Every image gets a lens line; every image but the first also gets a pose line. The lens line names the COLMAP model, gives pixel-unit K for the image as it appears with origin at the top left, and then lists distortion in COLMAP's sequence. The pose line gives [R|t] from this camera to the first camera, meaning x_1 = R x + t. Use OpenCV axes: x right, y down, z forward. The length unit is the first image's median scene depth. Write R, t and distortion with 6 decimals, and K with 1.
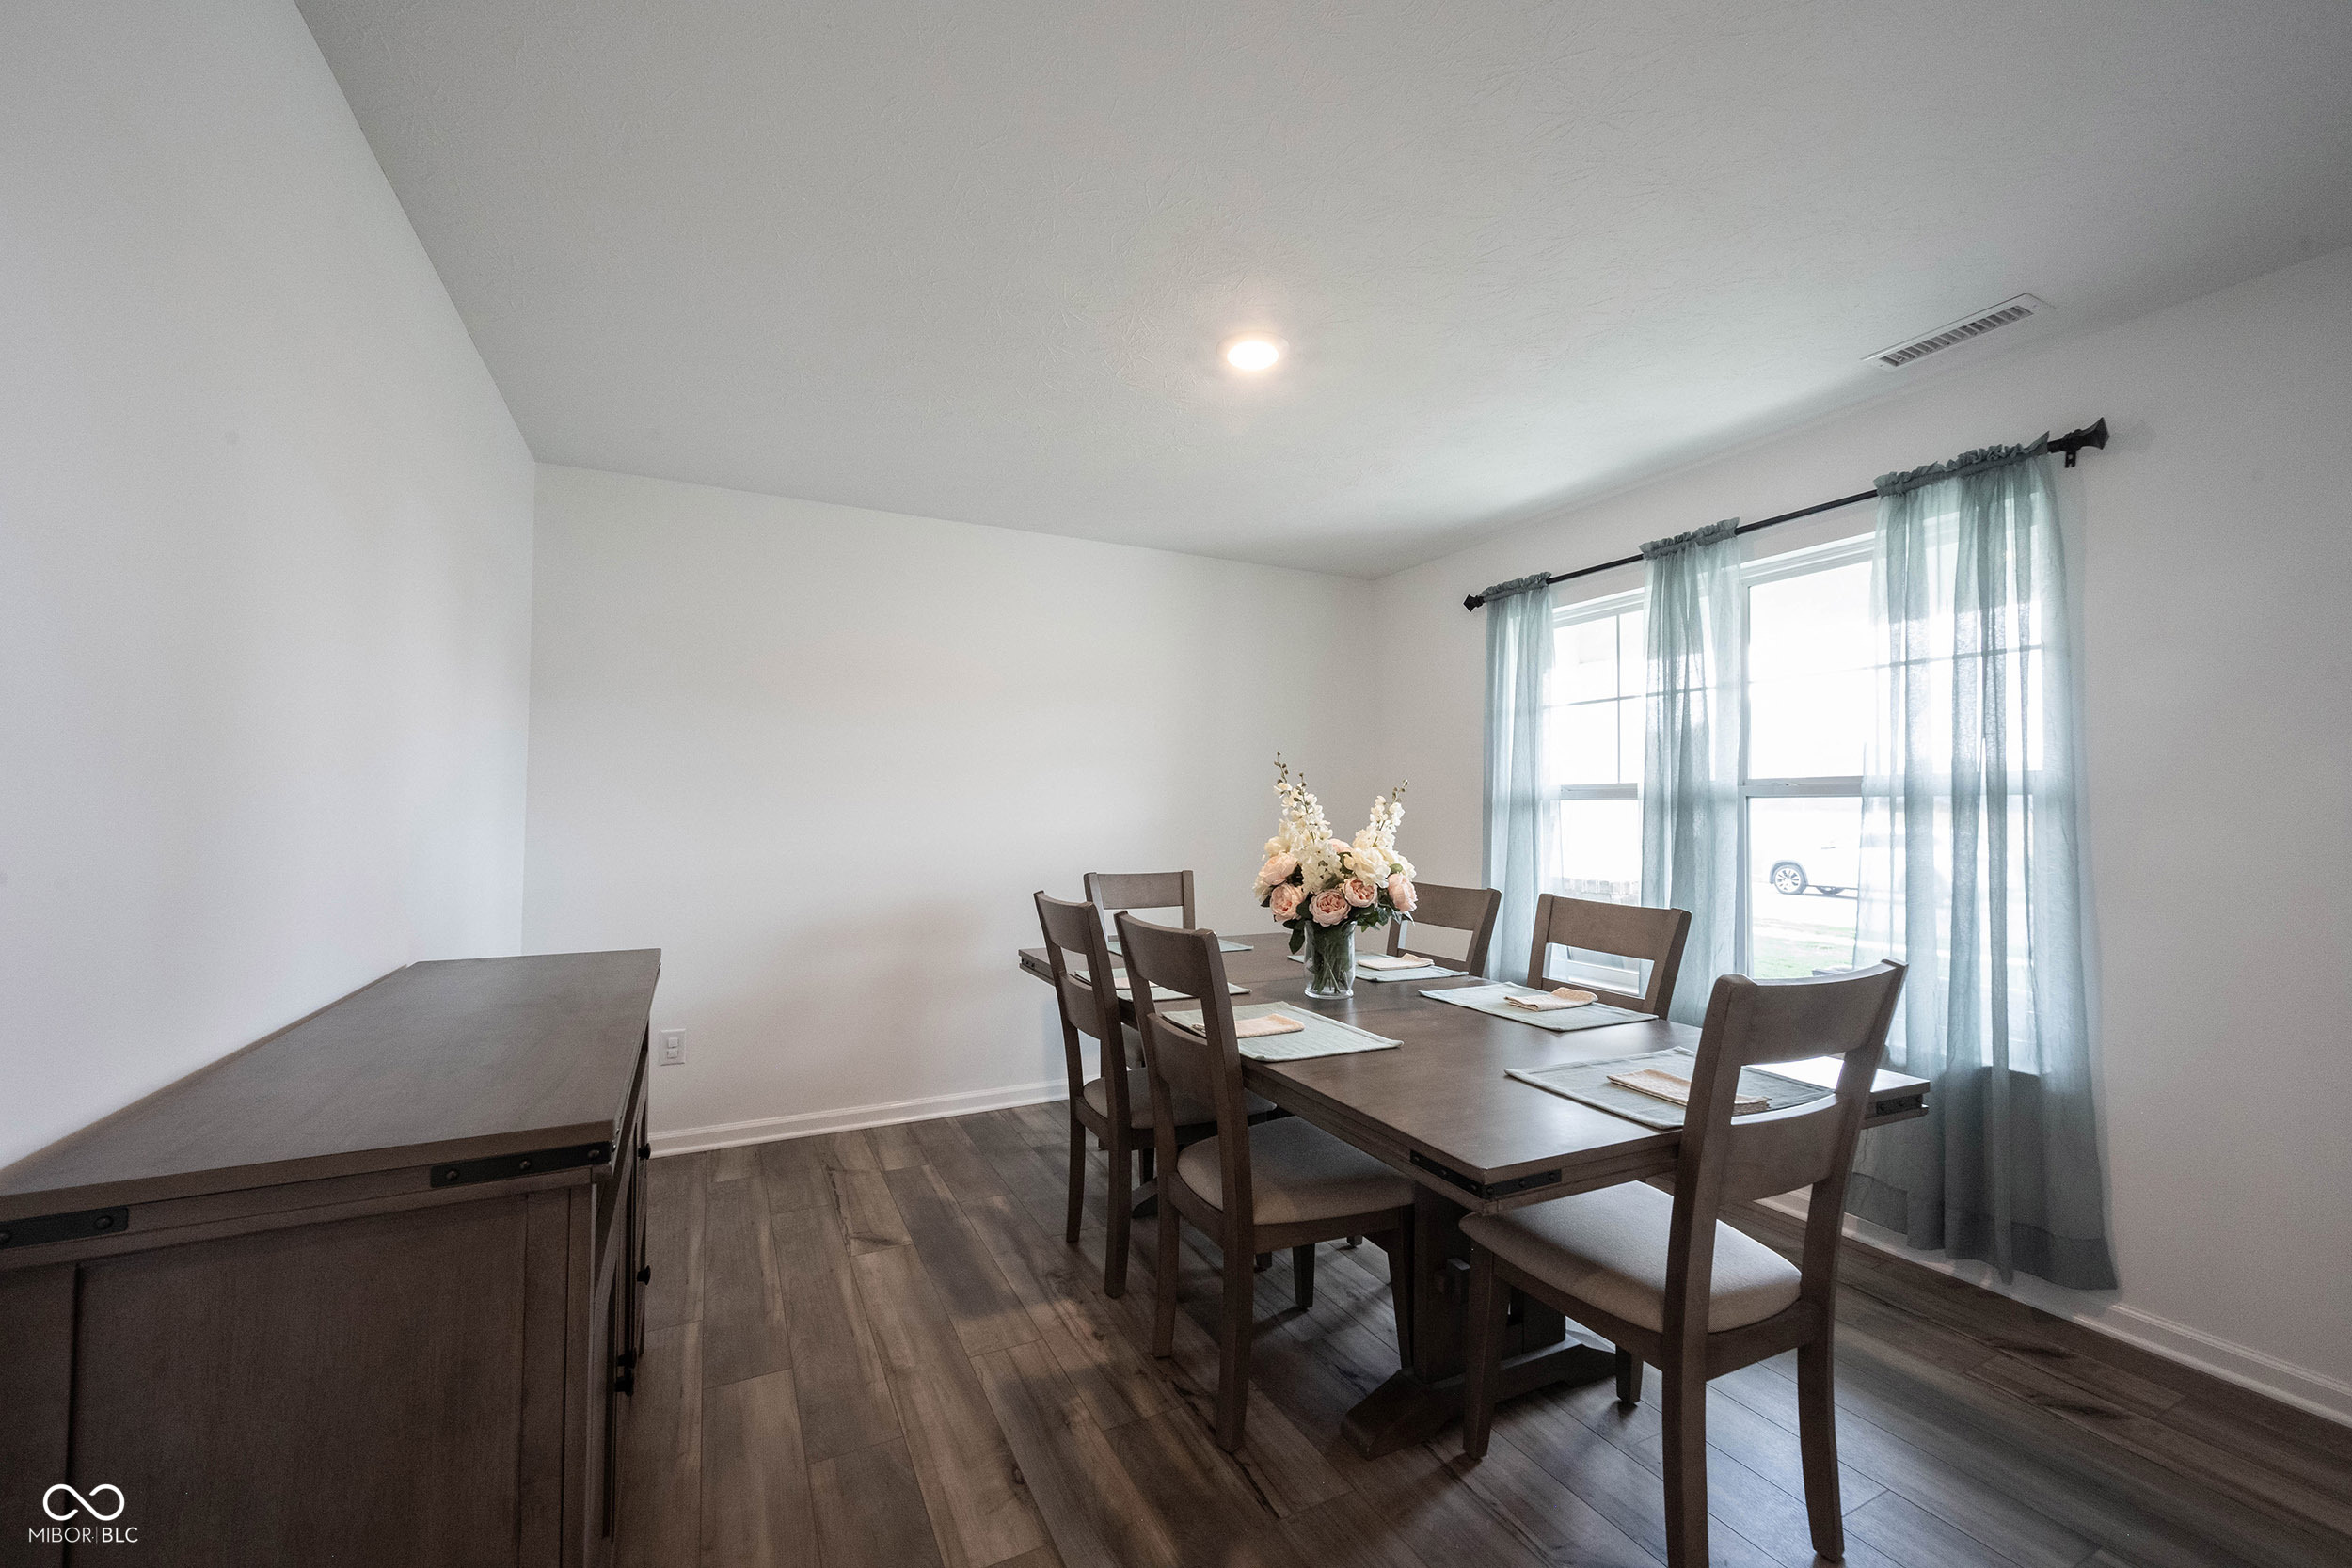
lens RADIAL K [[921.2, 0, 1172.2], [0, 921.2, 790.5], [0, 0, 1]] dist [-0.000981, 0.000385]
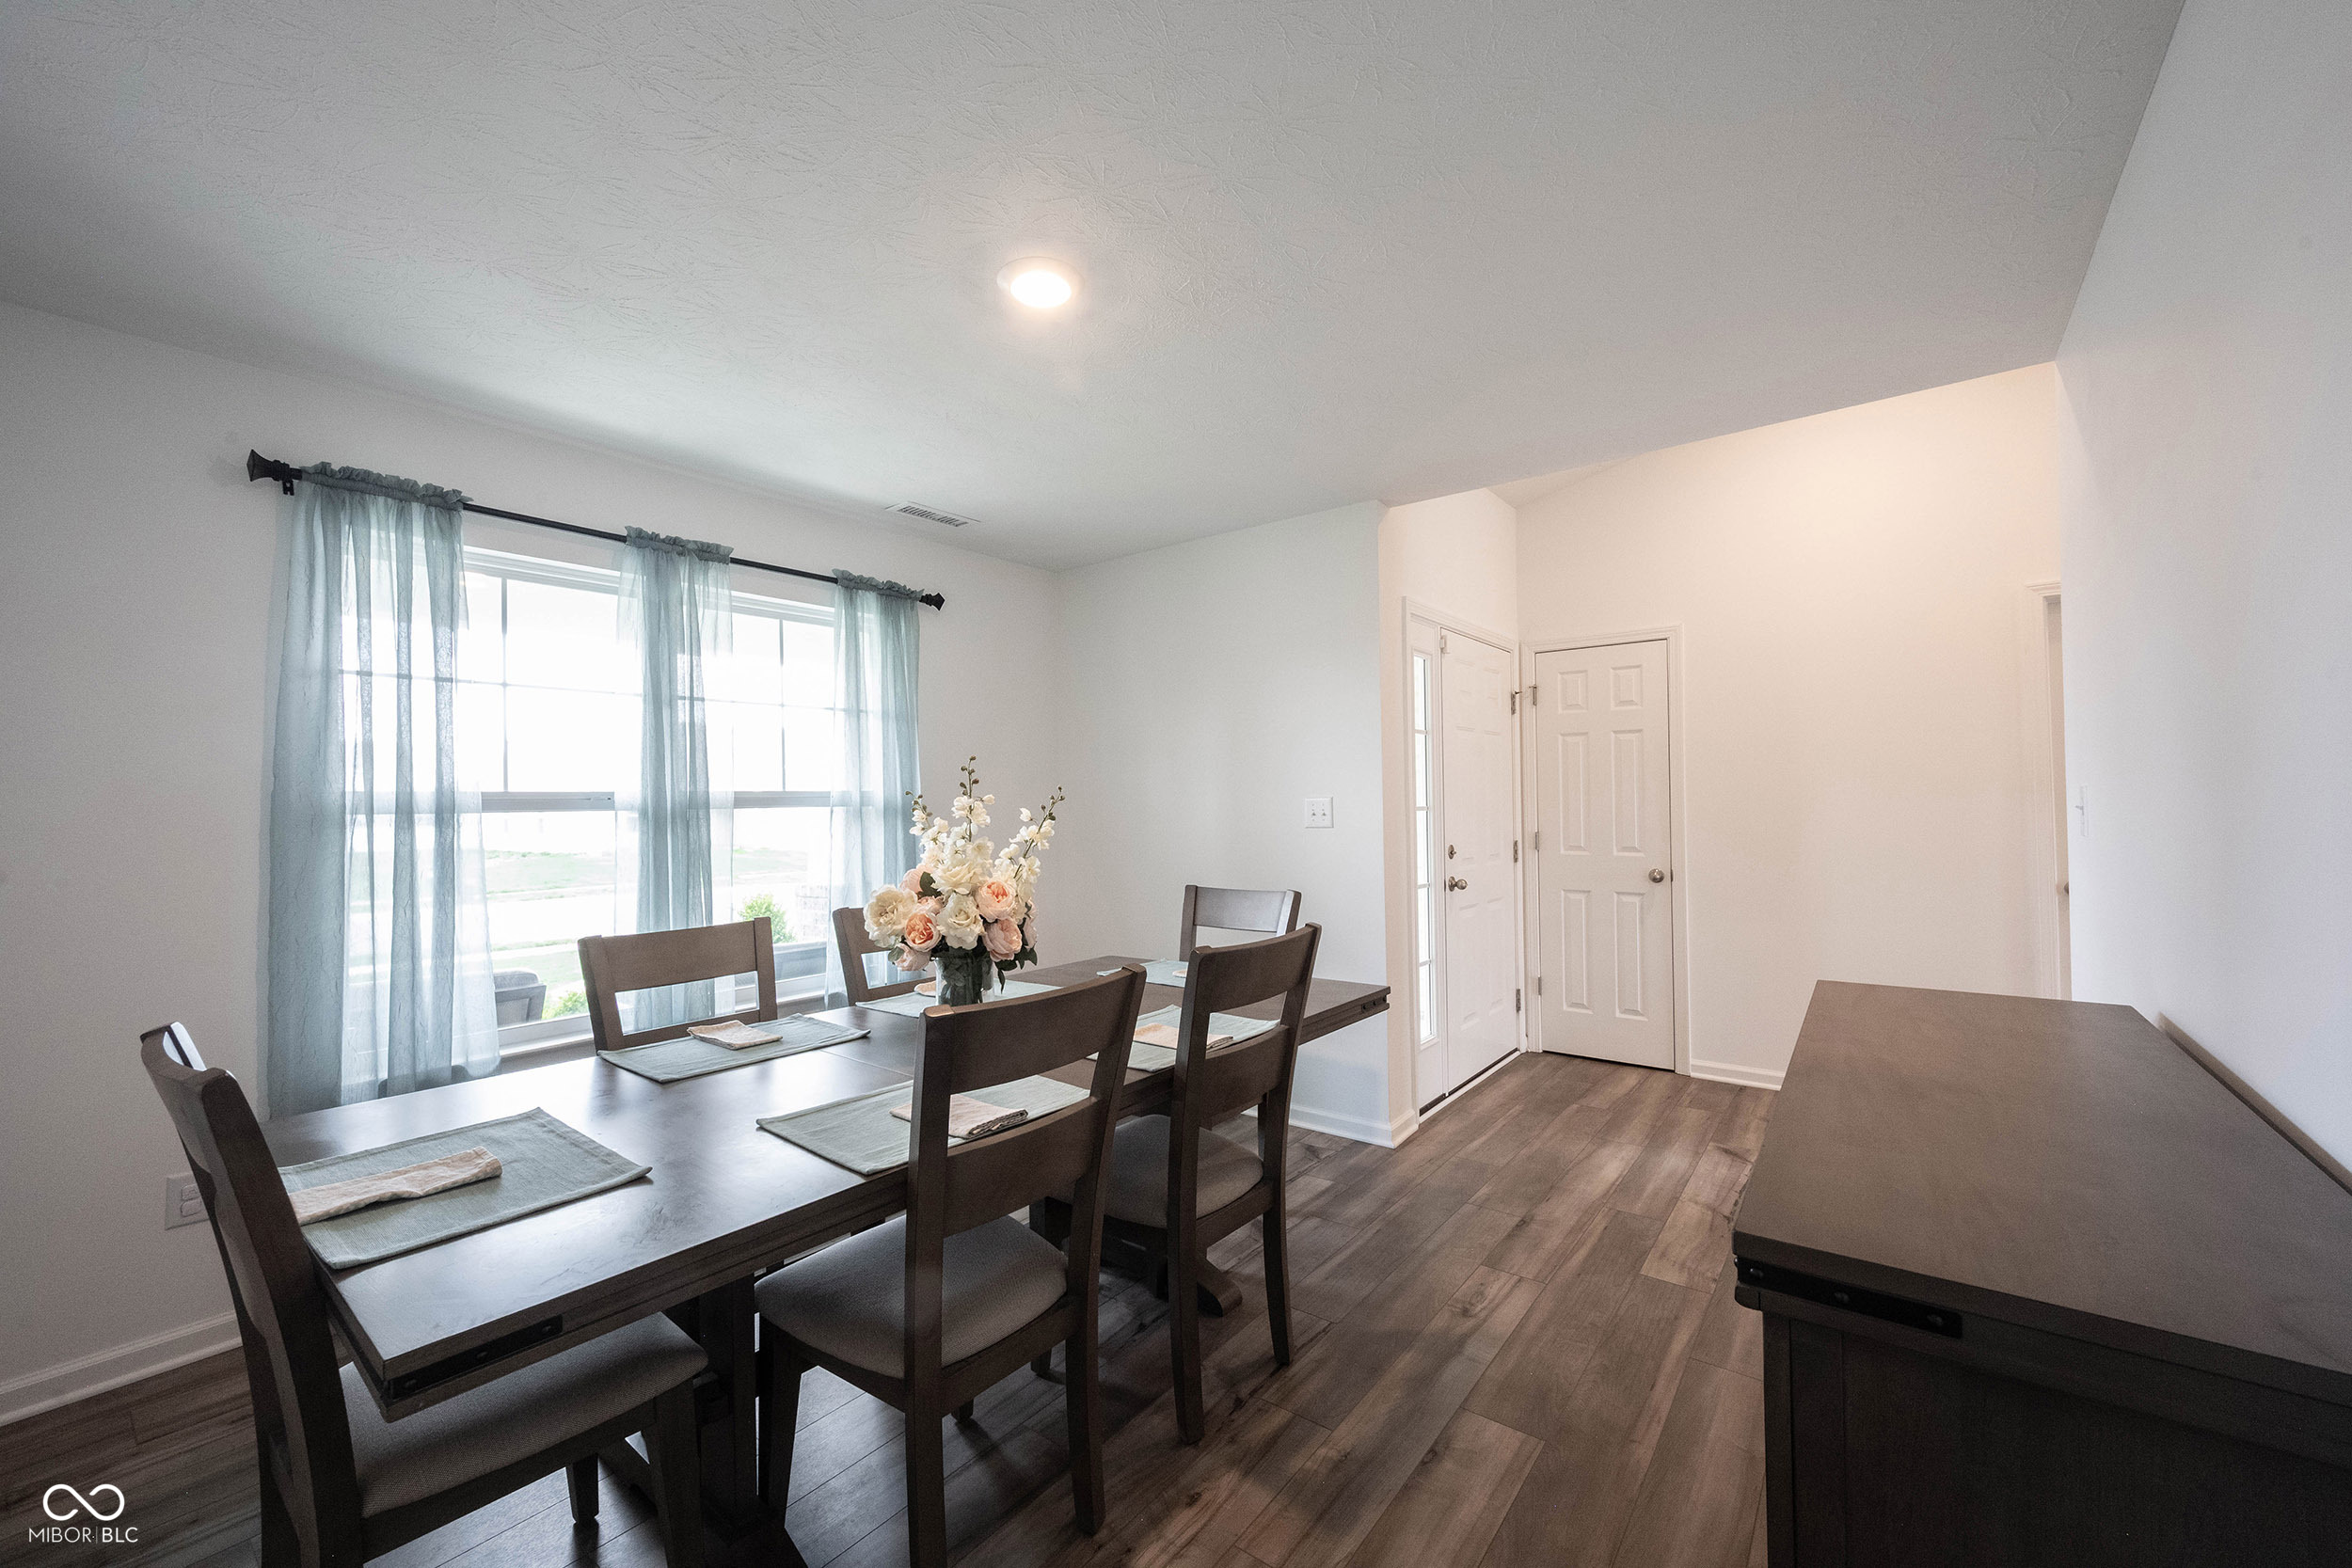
lens RADIAL K [[921.2, 0, 1172.2], [0, 921.2, 790.5], [0, 0, 1]] dist [-0.000981, 0.000385]
pose [[-0.423130, 0.008366, 0.906030, -0.719253], [-0.011253, 0.999832, -0.014487, -0.004181], [-0.905999, -0.016325, -0.422964, 1.231358]]
